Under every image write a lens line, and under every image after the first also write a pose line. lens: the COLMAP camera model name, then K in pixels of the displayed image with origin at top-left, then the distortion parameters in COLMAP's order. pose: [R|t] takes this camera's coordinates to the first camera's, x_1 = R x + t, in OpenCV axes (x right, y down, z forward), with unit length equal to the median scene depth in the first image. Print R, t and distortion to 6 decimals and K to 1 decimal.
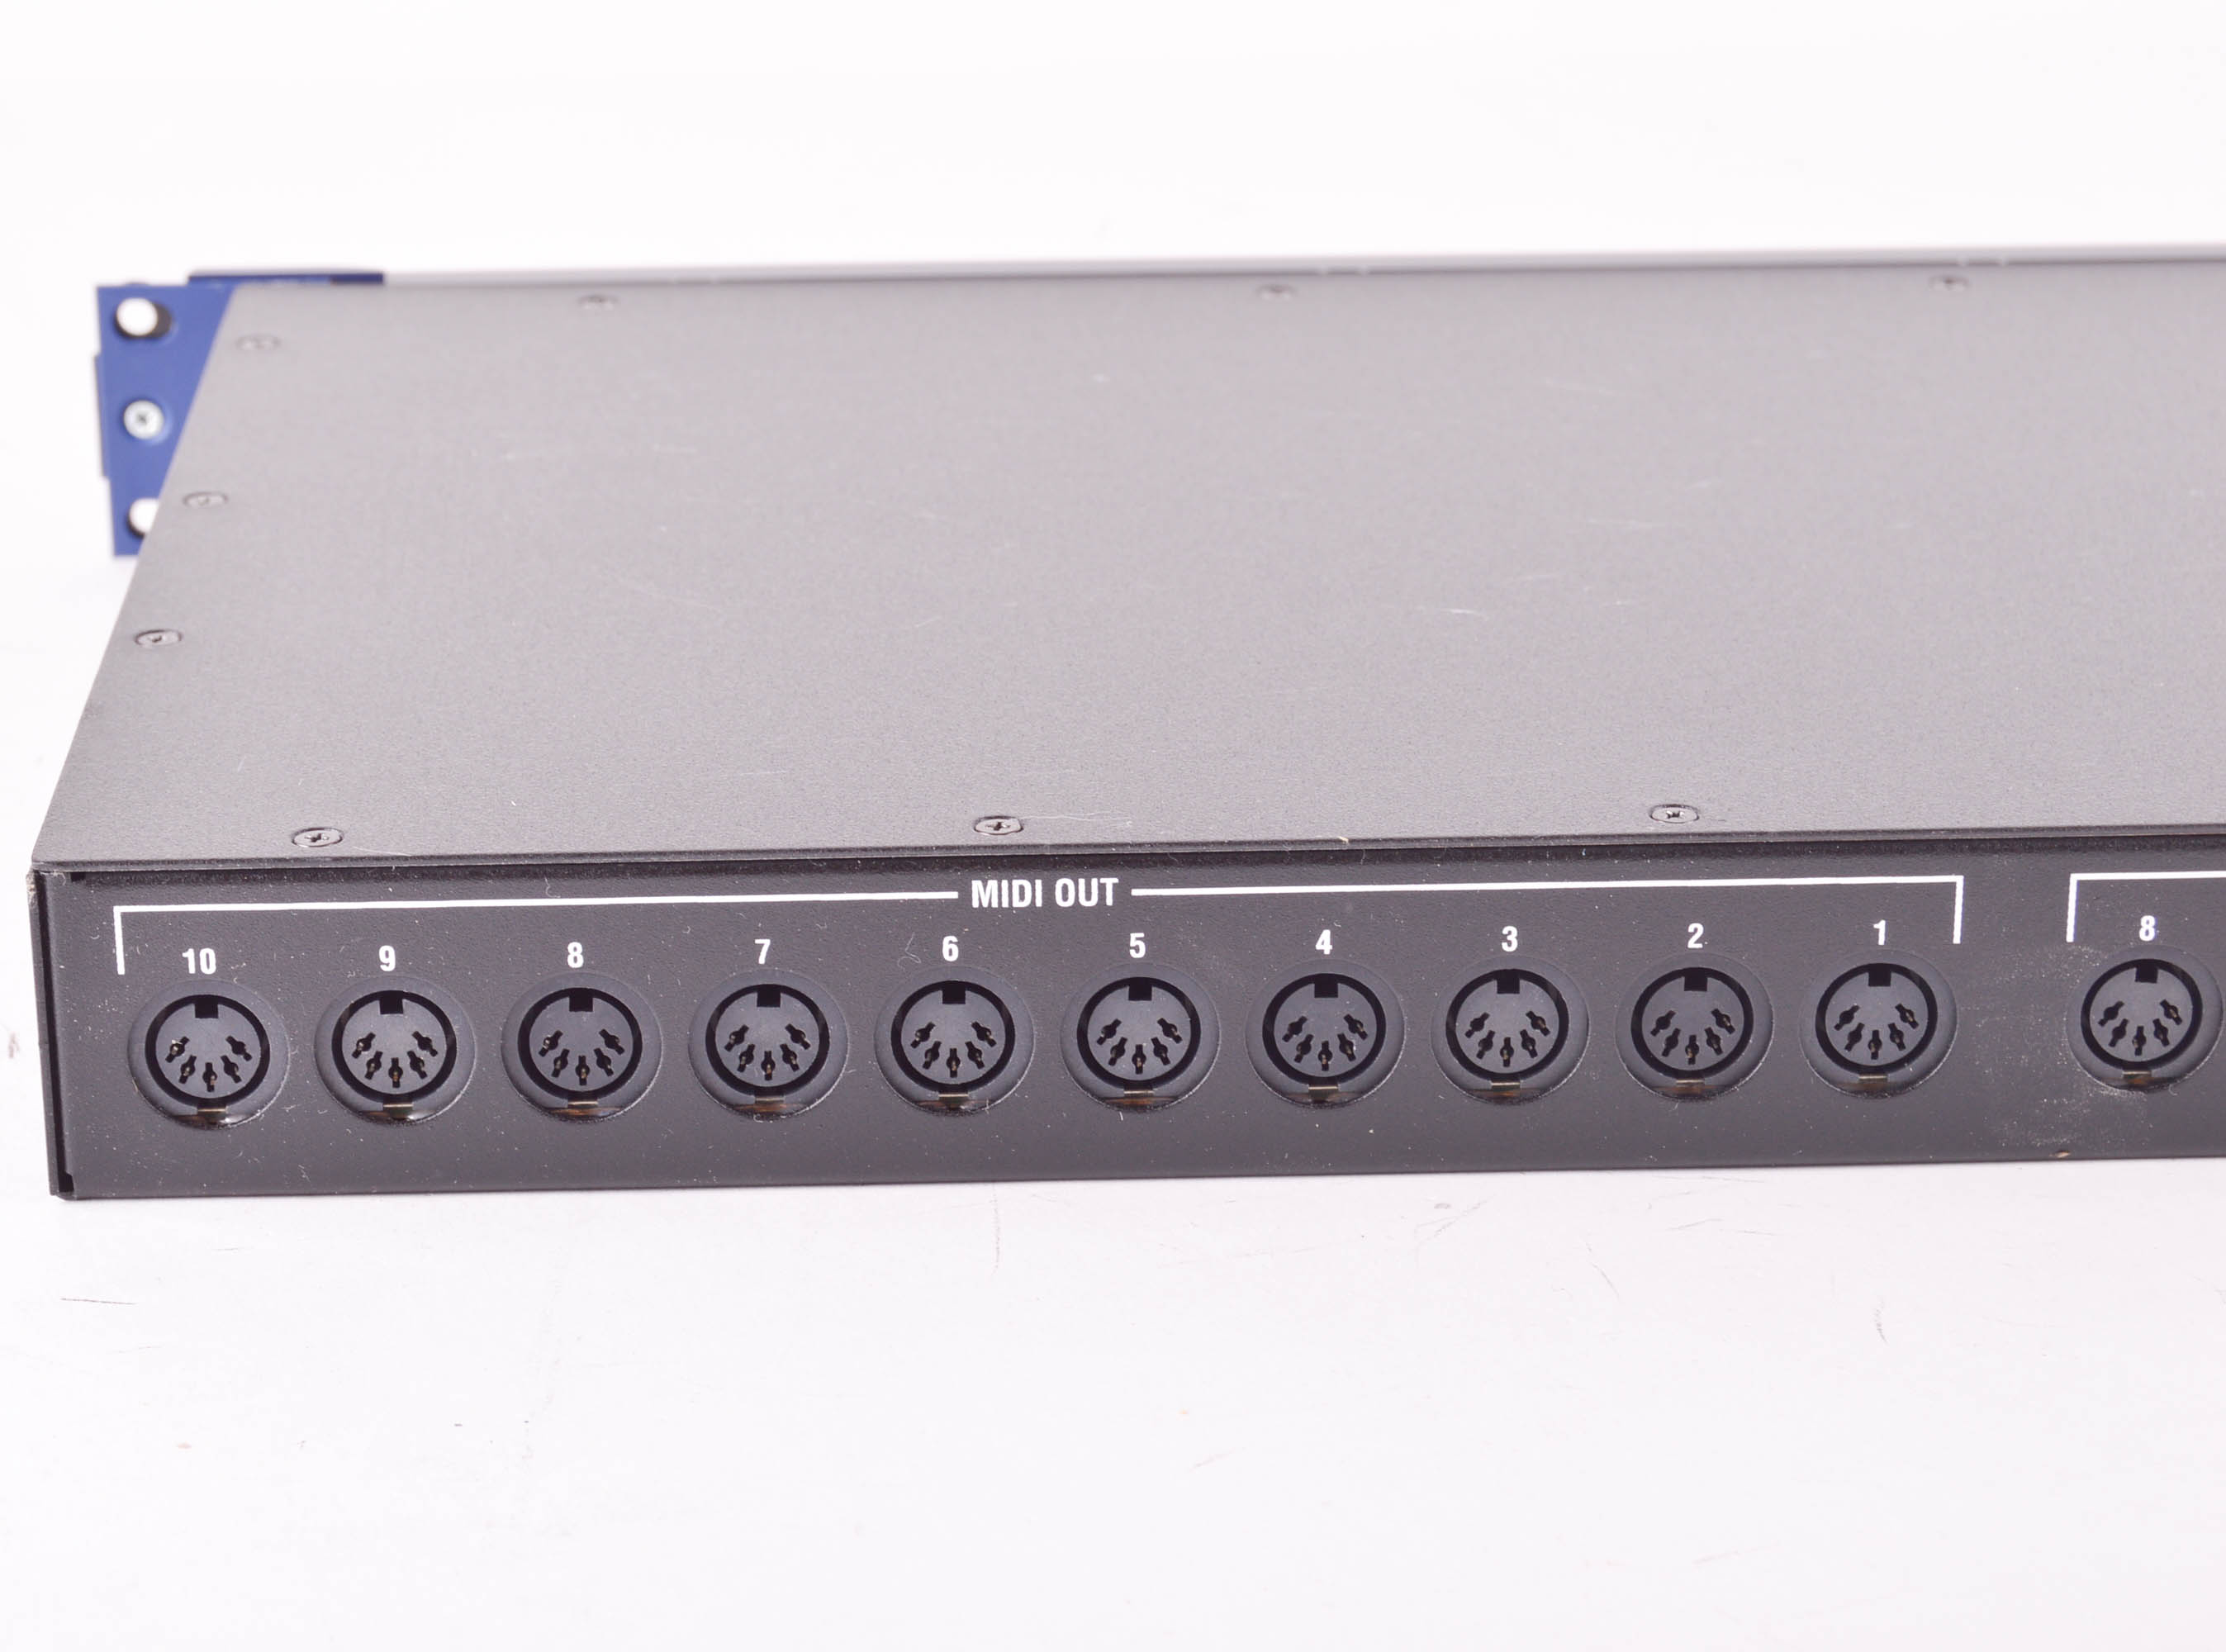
lens RADIAL K [[6890.2, 0, 1113.4], [0, 6890.2, 97.5], [0, 0, 1]] dist [-0.070372, 1.573836]
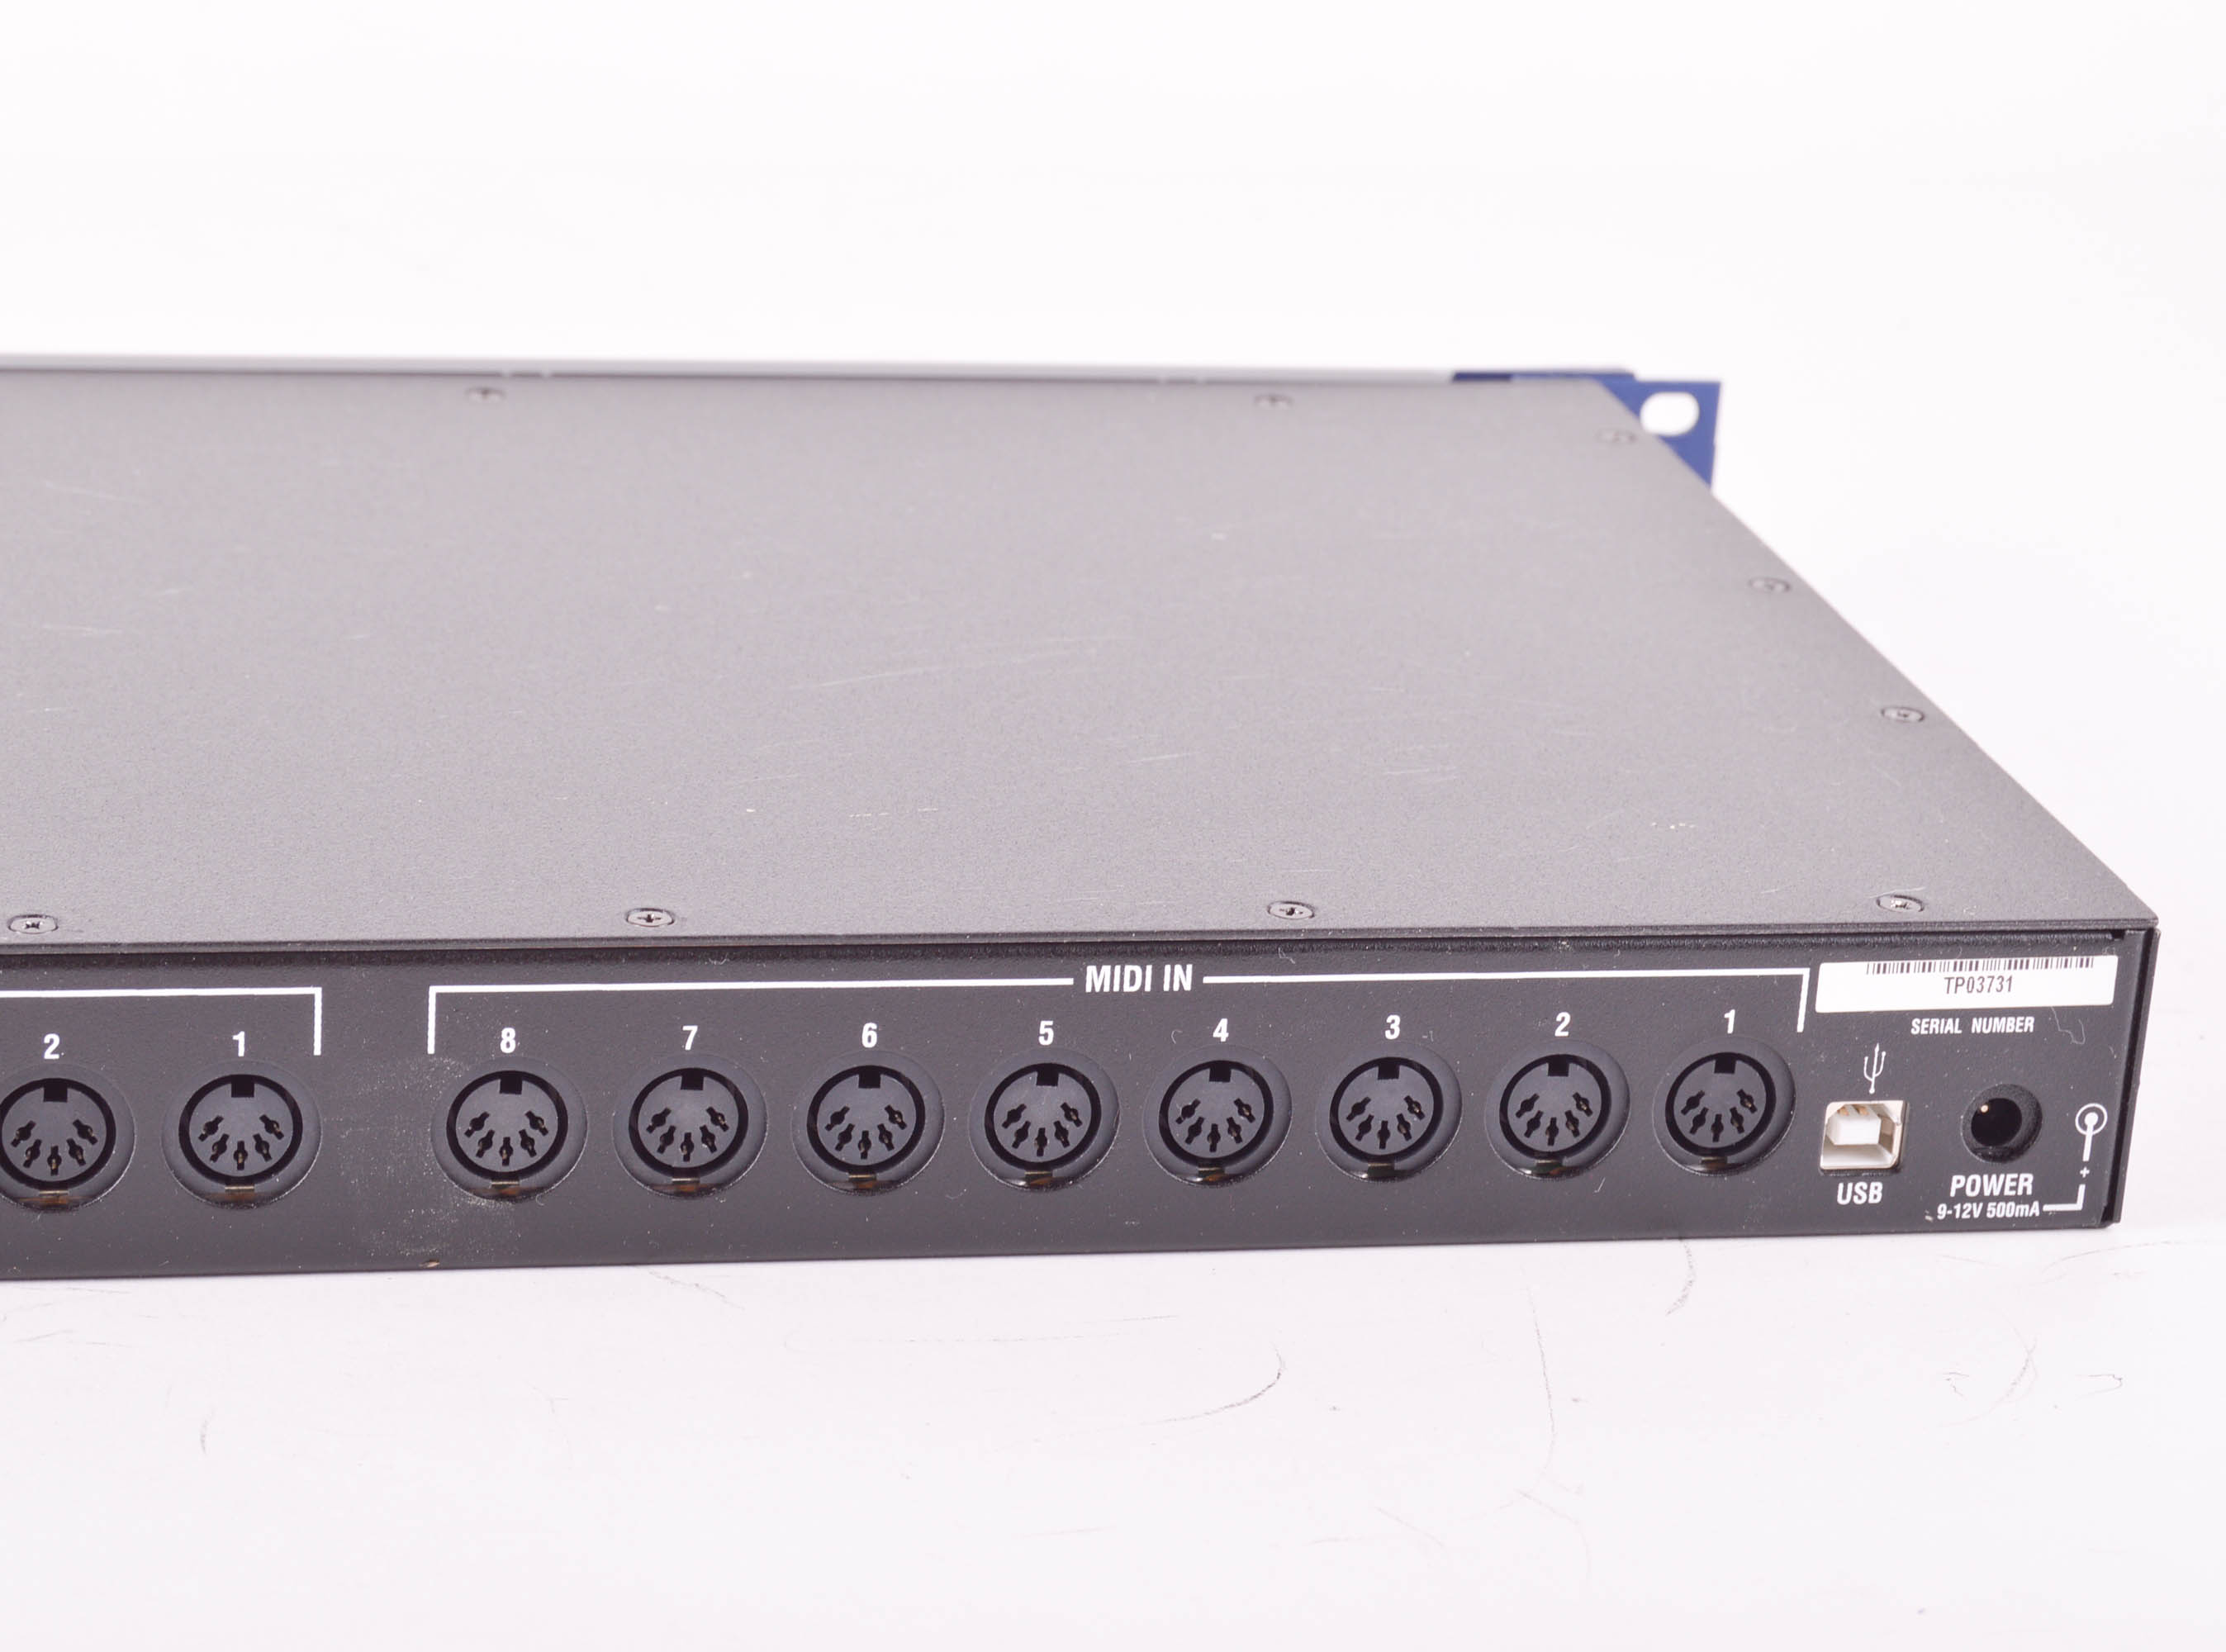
lens RADIAL K [[7004.1, 0, 1113.0], [0, 7004.1, 826.0], [0, 0, 1]] dist [-0.795779, 18.679685]
pose [[0.972946, 0.010337, 0.230800, -0.154235], [-0.030891, 0.995849, 0.085622, 0.001858], [-0.228957, -0.090435, 0.969227, -0.008092]]
